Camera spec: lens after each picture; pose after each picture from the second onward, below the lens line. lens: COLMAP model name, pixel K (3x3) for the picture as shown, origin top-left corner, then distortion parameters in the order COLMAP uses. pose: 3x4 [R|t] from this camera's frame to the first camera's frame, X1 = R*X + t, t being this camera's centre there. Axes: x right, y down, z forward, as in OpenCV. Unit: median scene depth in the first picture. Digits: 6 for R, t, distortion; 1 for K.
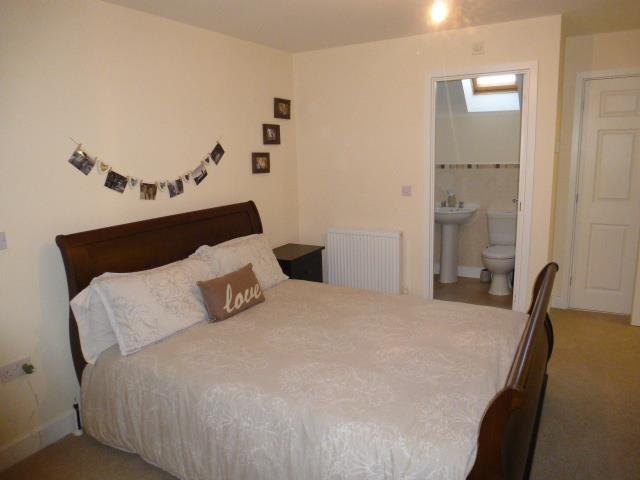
lens RADIAL K [[461.6, 0, 320.2], [0, 461.6, 238.3], [0, 0, 1]] dist [-0.009045, -0.002934]
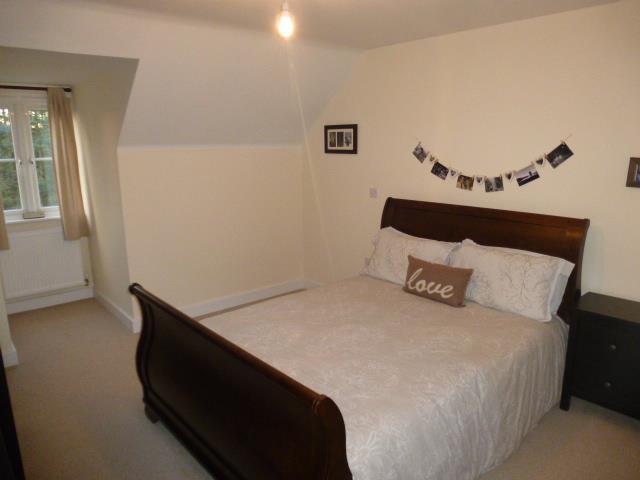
lens RADIAL K [[461.6, 0, 320.0], [0, 461.6, 240.4], [0, 0, 1]] dist [-0.009045, -0.002934]
pose [[-0.315776, 0.227340, -0.921196, 0.873674], [-0.176531, 0.939844, 0.292455, -0.242709], [0.932267, 0.254970, -0.256648, 0.992010]]
